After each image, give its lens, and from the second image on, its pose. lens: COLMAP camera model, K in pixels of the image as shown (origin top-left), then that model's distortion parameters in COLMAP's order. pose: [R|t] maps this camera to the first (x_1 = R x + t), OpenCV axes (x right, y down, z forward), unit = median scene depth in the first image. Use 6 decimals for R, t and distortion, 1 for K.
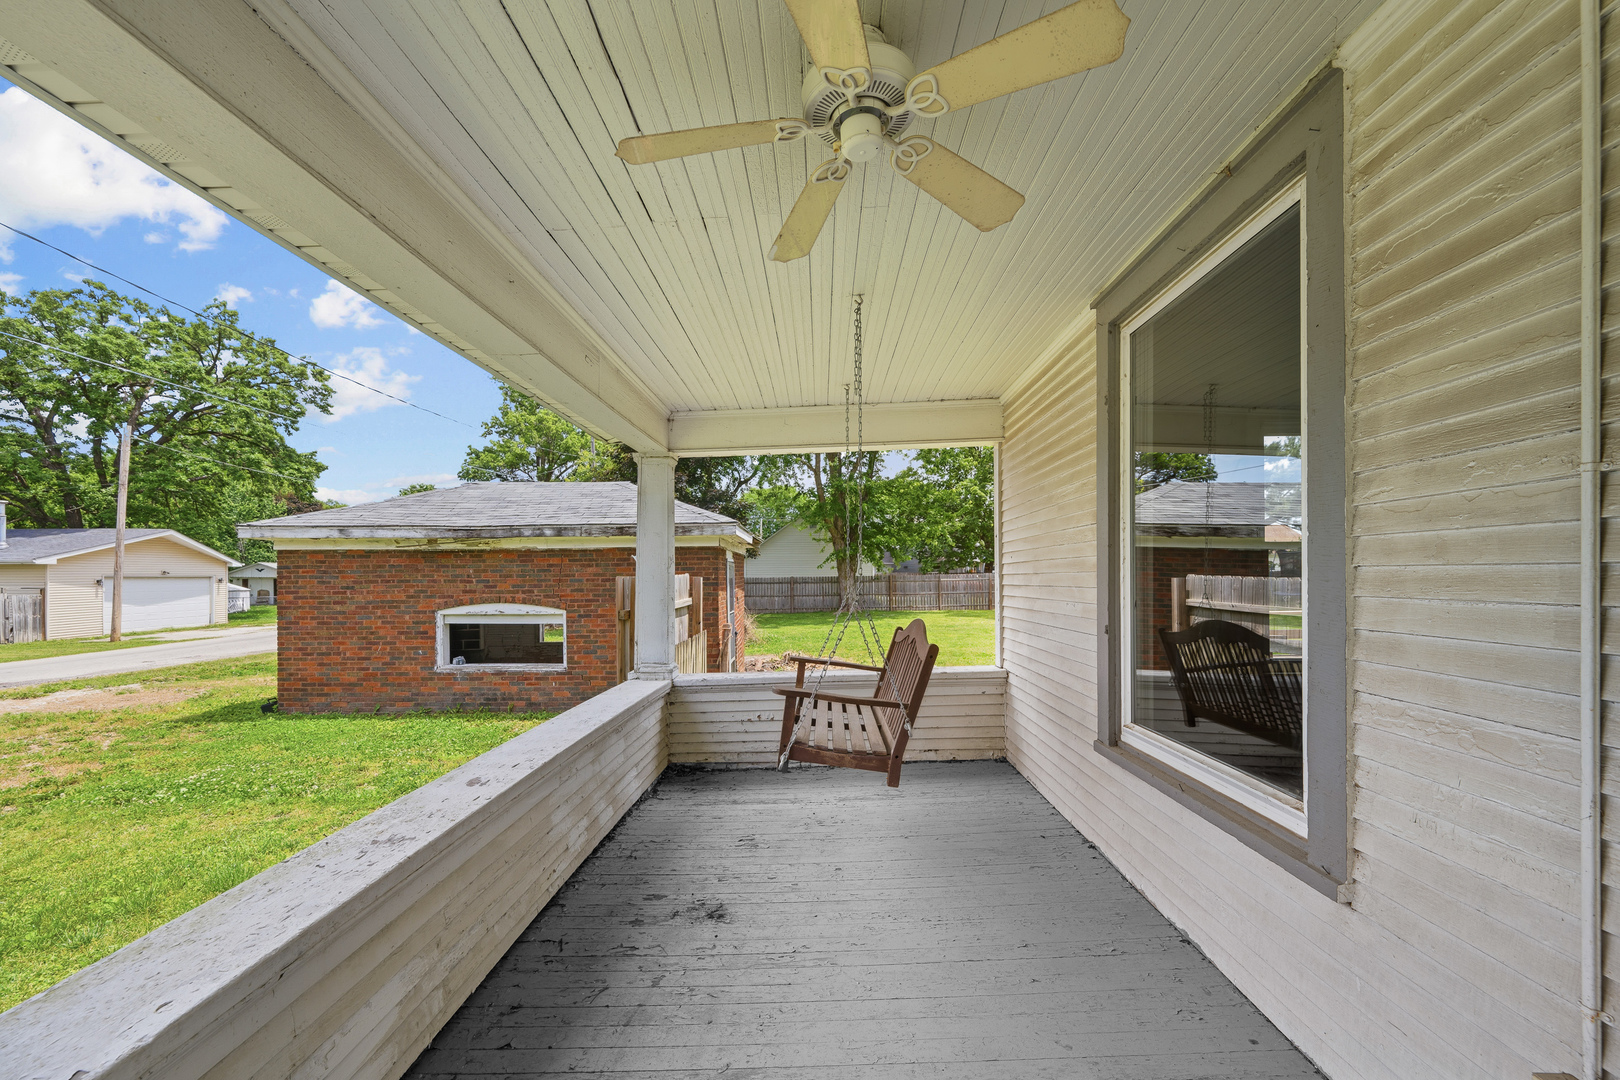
lens RADIAL K [[647.2, 0, 811.9], [0, 647.2, 567.3], [0, 0, 1]] dist [-0.002030, -0.000165]
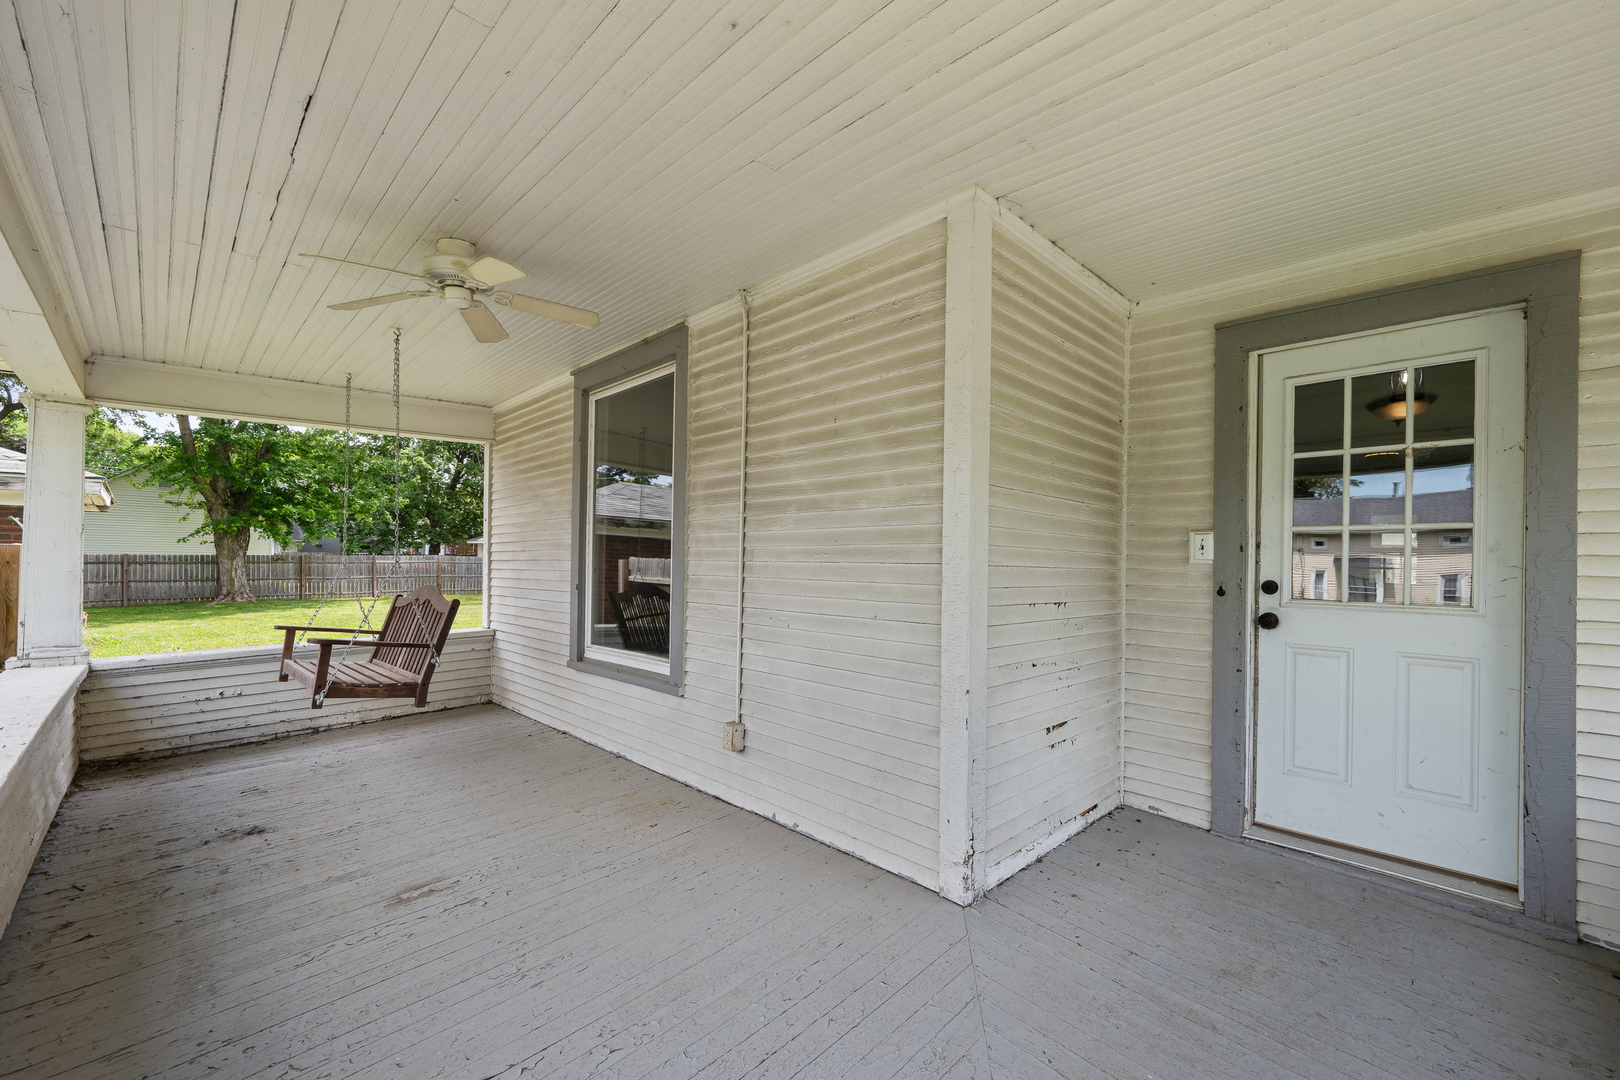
lens RADIAL K [[647.2, 0, 811.9], [0, 647.2, 567.3], [0, 0, 1]] dist [-0.002030, -0.000165]
pose [[0.700109, 0.007779, 0.713994, -0.187372], [-0.024980, 0.999595, 0.013604, 0.010525], [-0.713599, -0.027360, 0.700020, -0.353210]]
